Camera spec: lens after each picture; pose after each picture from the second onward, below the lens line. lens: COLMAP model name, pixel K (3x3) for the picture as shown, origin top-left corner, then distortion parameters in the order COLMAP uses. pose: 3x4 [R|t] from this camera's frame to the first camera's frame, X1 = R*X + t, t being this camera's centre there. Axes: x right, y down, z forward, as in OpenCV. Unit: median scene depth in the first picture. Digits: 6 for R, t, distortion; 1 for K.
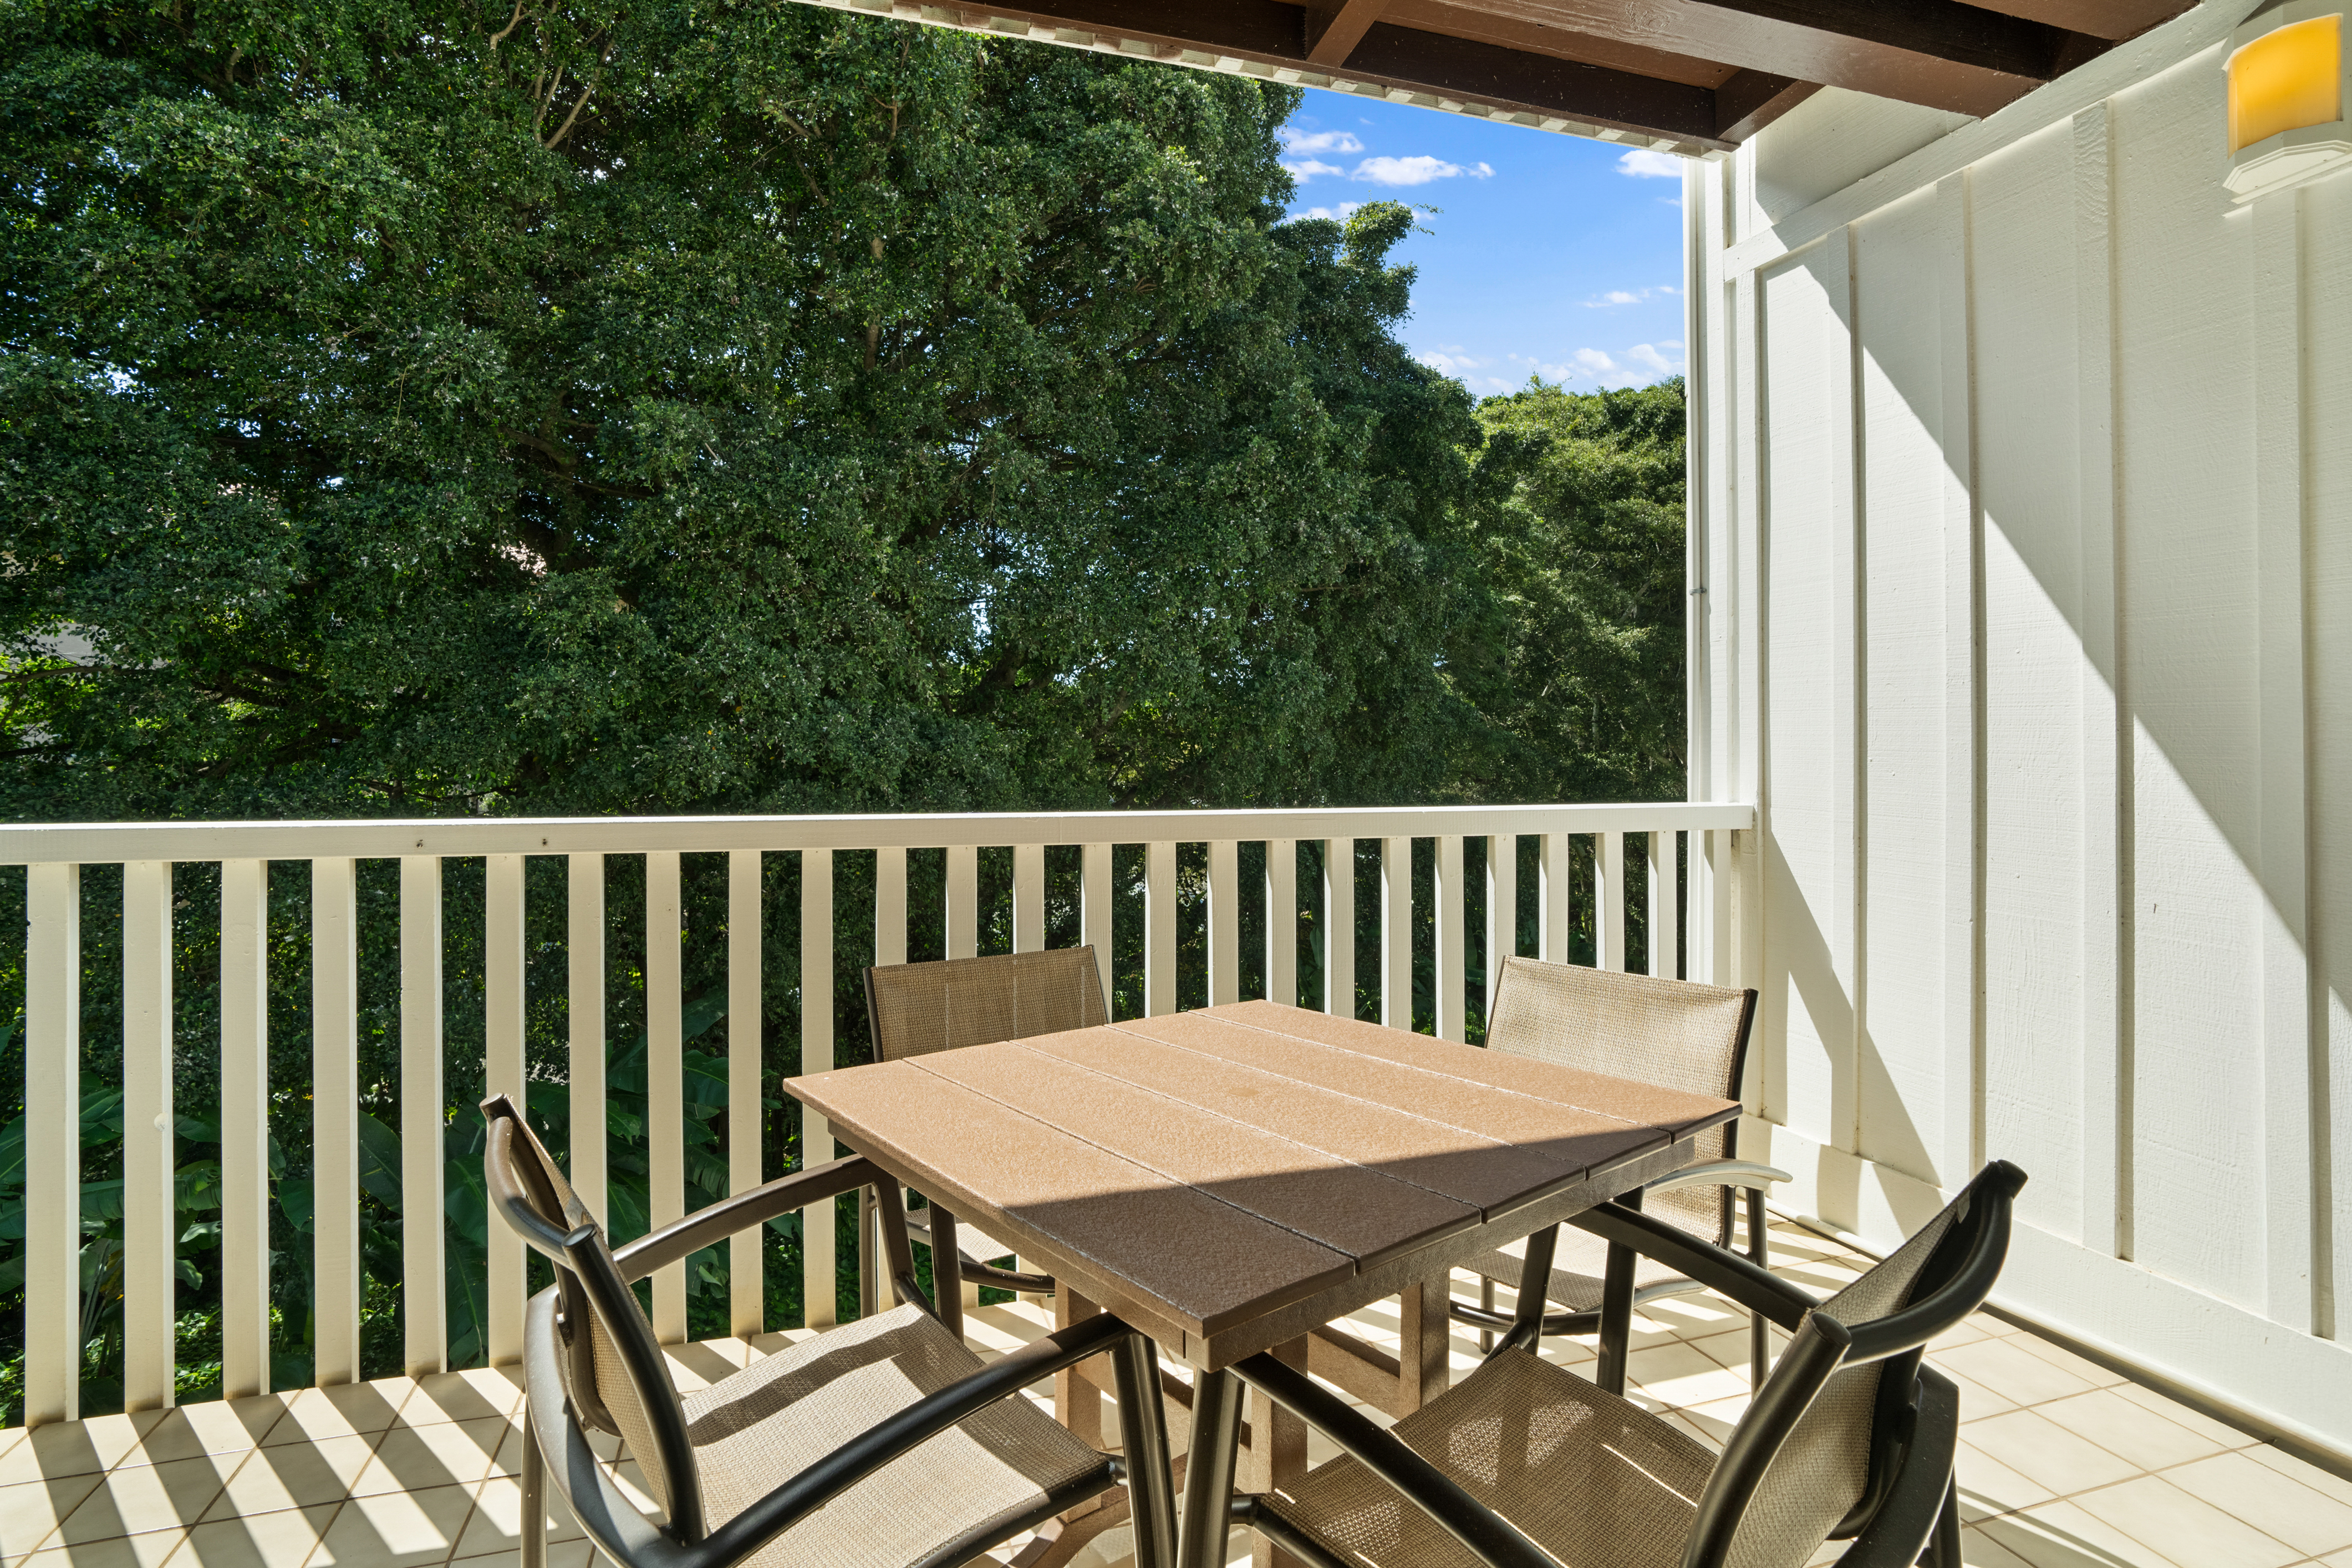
lens RADIAL K [[1160.8, 0, 1160.6], [0, 1160.8, 723.1], [0, 0, 1]] dist [-0.060154, 0.027420]
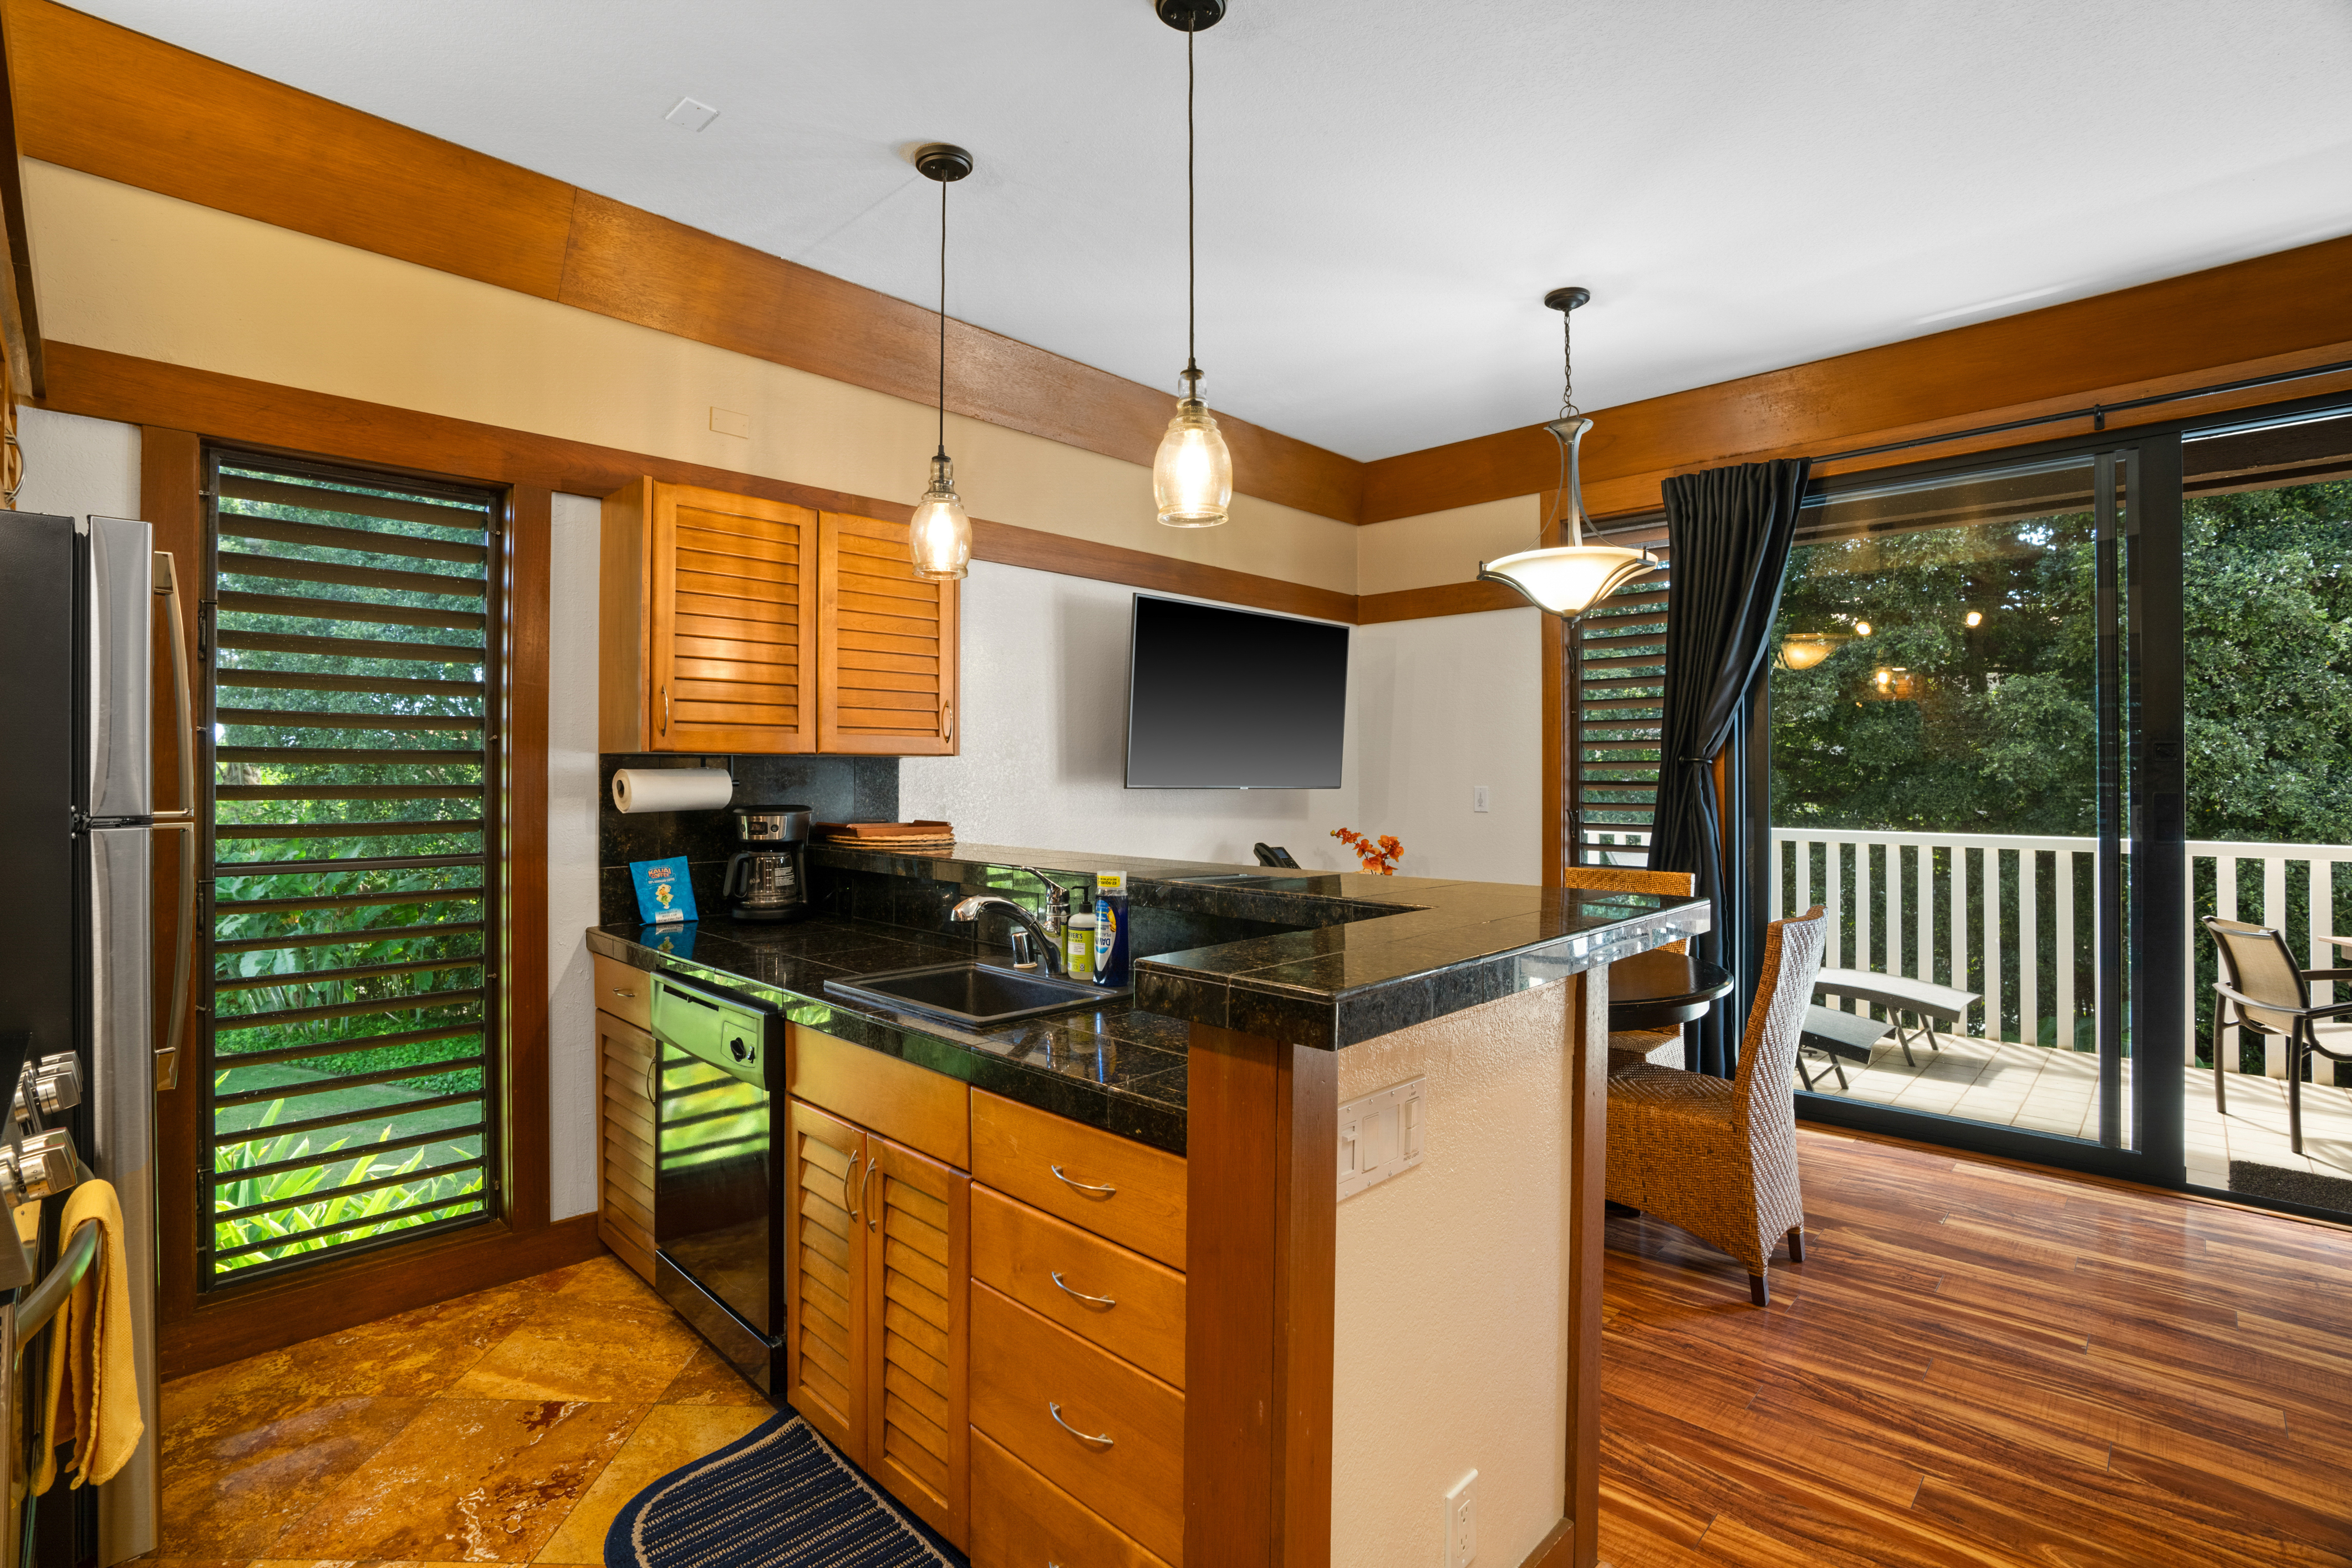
lens RADIAL K [[1106.9, 0, 1147.4], [0, 1106.9, 761.8], [0, 0, 1]] dist [-0.060640, 0.022008]
pose [[0.478859, -0.015177, -0.877761, 0.115680], [0.010438, 0.999878, -0.011594, -0.021810], [0.877830, -0.003610, 0.478959, -0.550852]]
